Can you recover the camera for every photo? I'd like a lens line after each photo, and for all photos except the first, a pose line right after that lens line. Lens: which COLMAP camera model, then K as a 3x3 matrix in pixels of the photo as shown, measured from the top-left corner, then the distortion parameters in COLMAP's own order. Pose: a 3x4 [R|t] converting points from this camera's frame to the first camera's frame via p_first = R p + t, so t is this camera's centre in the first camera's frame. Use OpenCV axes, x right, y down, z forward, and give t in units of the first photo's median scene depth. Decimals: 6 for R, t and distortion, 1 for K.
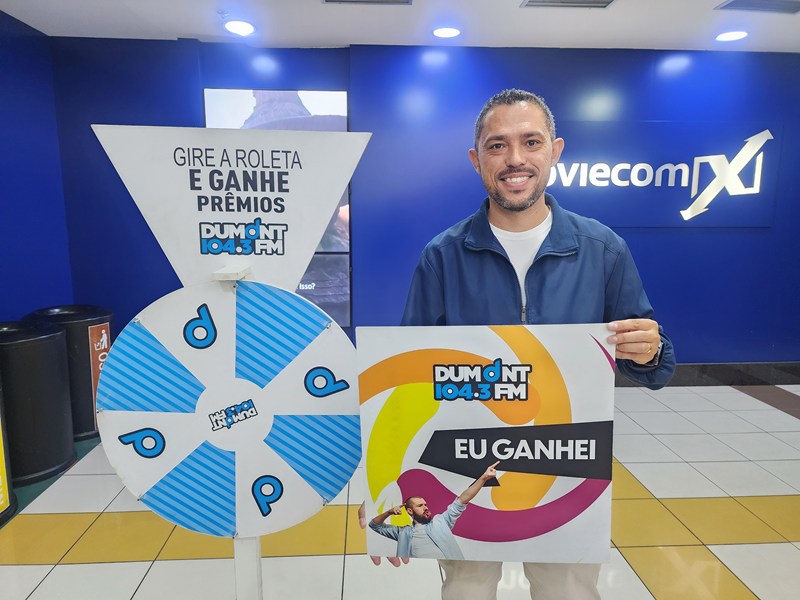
lens RADIAL K [[559.4, 0, 396.4], [0, 559.4, 293.7], [0, 0, 1]] dist [0.068367, -0.070686]
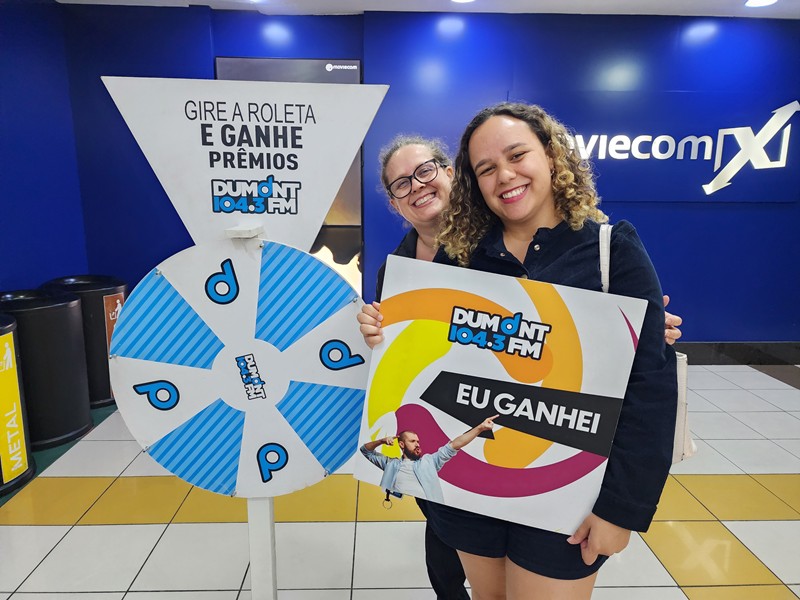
lens RADIAL K [[559.4, 0, 391.3], [0, 559.4, 295.7], [0, 0, 1]] dist [0.068367, -0.070686]
pose [[0.999553, 0.010550, -0.027963, -0.007897], [-0.009420, 0.999147, 0.040208, 0.032783], [0.028363, -0.039927, 0.998800, 0.023304]]
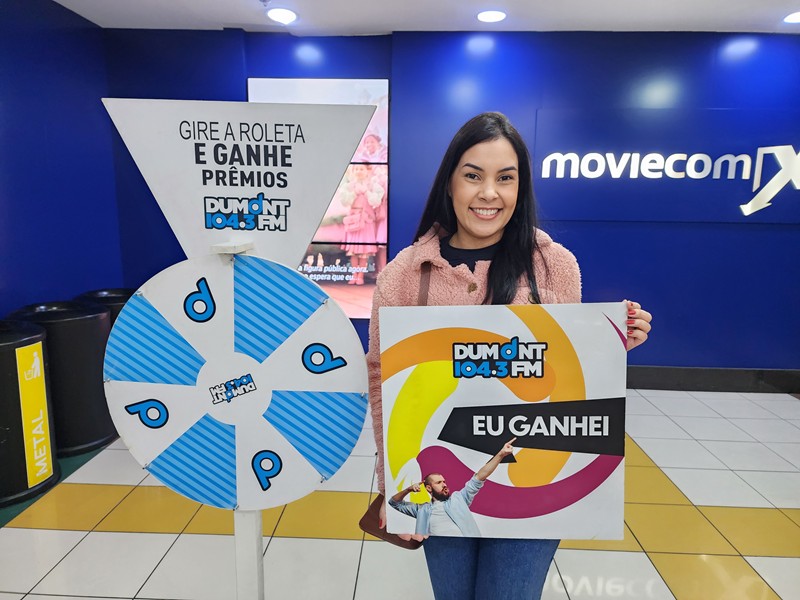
lens RADIAL K [[559.4, 0, 394.3], [0, 559.4, 302.6], [0, 0, 1]] dist [0.068367, -0.070686]
pose [[0.995252, 0.027868, -0.093254, 0.085307], [-0.025880, 0.999413, 0.022462, 0.030283], [0.093825, -0.019942, 0.995389, 0.029043]]
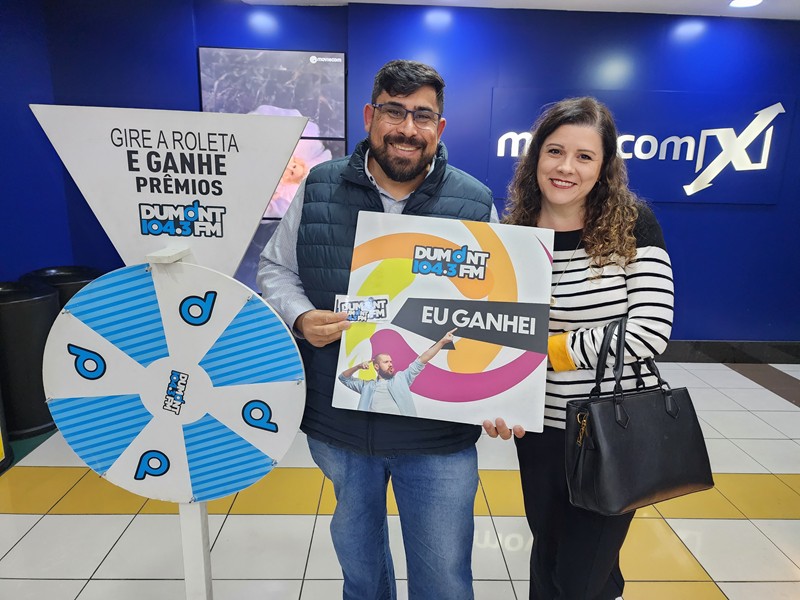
lens RADIAL K [[559.4, 0, 401.6], [0, 559.4, 303.4], [0, 0, 1]] dist [0.068367, -0.070686]
pose [[0.999320, 0.028990, -0.022772, 0.151462], [-0.026981, 0.996097, 0.084041, -0.044735], [0.025120, -0.083369, 0.996202, -0.021102]]
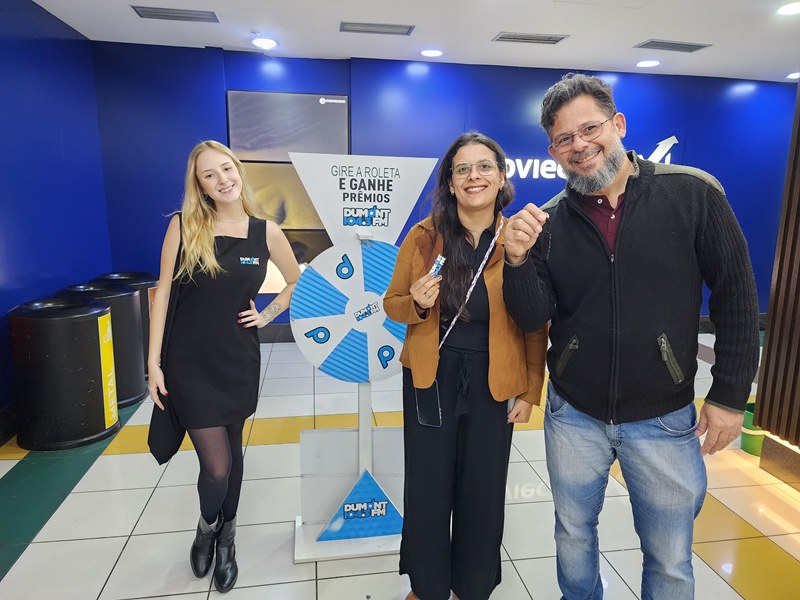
lens RADIAL K [[559.4, 0, 406.9], [0, 559.4, 297.6], [0, 0, 1]] dist [0.068367, -0.070686]
pose [[0.993541, -0.008028, 0.113192, -0.348184], [0.003513, 0.999192, 0.040032, 0.087376], [-0.113422, -0.039376, 0.992766, -0.793678]]
